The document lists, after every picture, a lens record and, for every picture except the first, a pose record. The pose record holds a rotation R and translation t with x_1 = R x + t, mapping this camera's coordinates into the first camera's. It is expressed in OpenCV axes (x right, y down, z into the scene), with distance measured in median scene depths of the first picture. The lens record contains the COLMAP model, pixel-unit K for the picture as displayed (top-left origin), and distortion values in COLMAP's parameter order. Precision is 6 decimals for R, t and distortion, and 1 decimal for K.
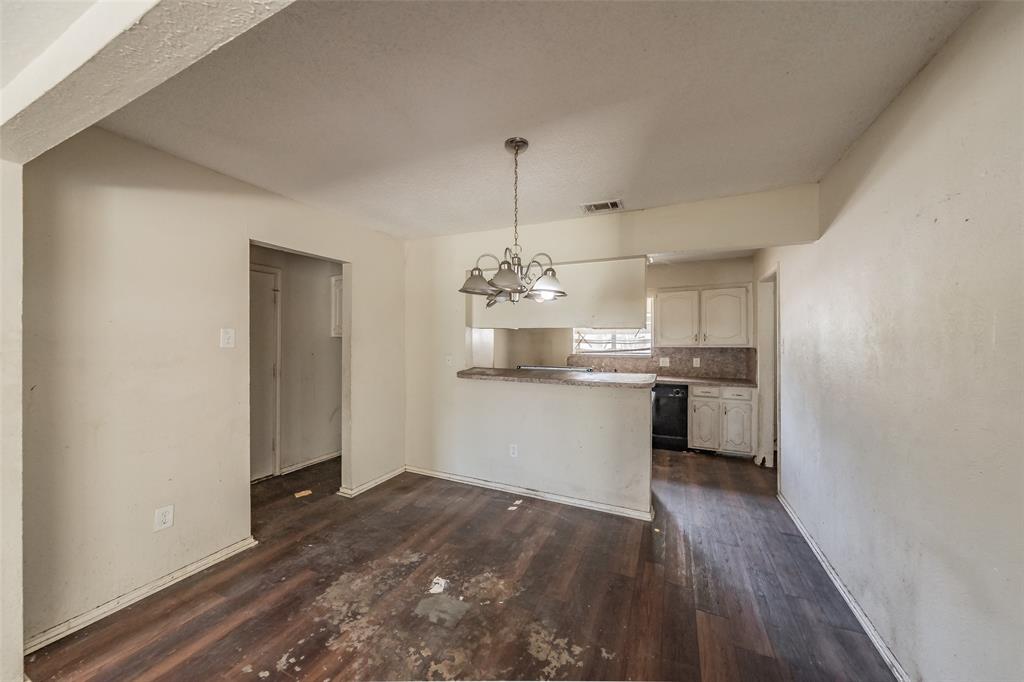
lens RADIAL K [[366.2, 0, 491.3], [0, 366.2, 338.0], [0, 0, 1]] dist [-0.006158, 0.000502]
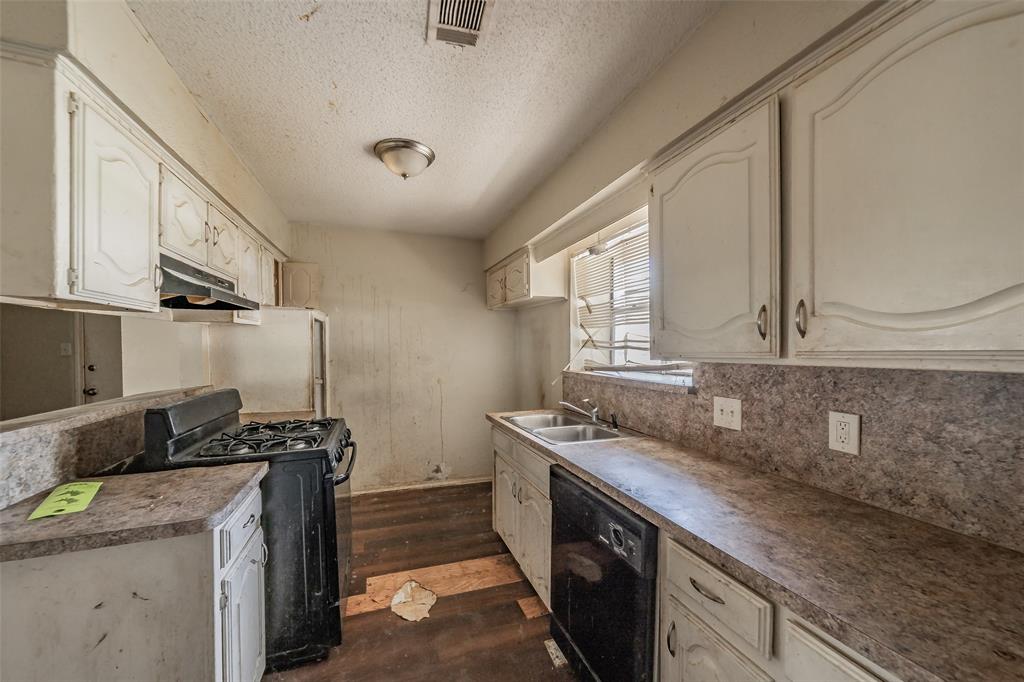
lens RADIAL K [[366.2, 0, 481.2], [0, 366.2, 355.2], [0, 0, 1]] dist [-0.006158, 0.000502]
pose [[0.693076, 0.015428, -0.720700, 0.570456], [0.004195, 0.999668, 0.025434, 0.012310], [0.720853, -0.020651, 0.692780, 0.686394]]
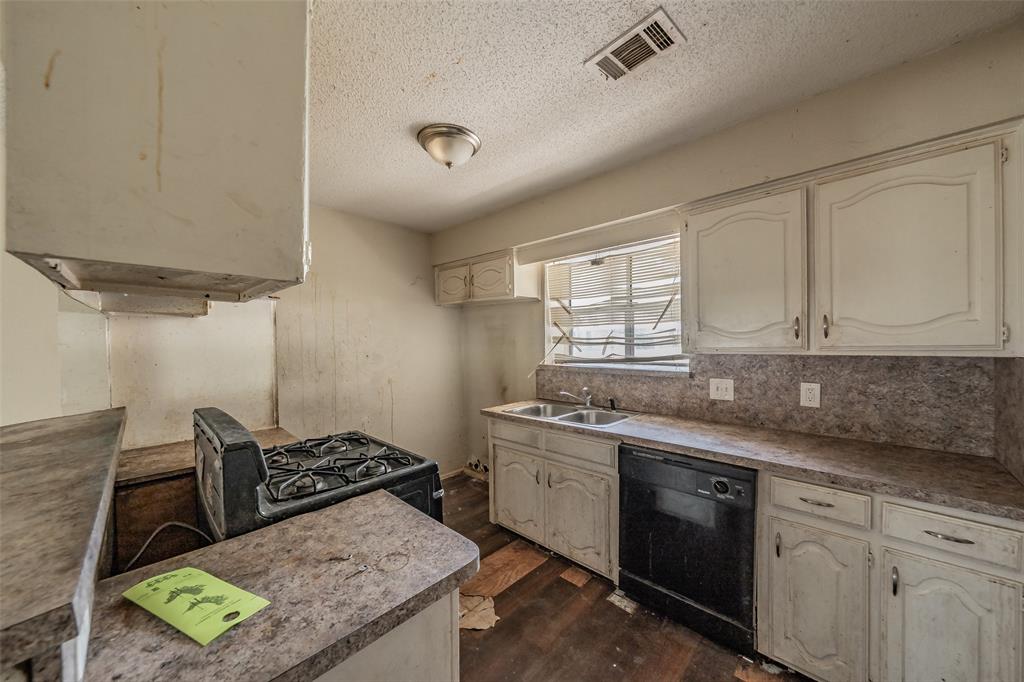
lens RADIAL K [[366.2, 0, 493.4], [0, 366.2, 347.2], [0, 0, 1]] dist [-0.006158, 0.000502]
pose [[0.950862, -0.003355, -0.309596, 0.371446], [0.011503, 0.999634, 0.024494, 0.005415], [0.309401, -0.026851, 0.950553, 0.551104]]
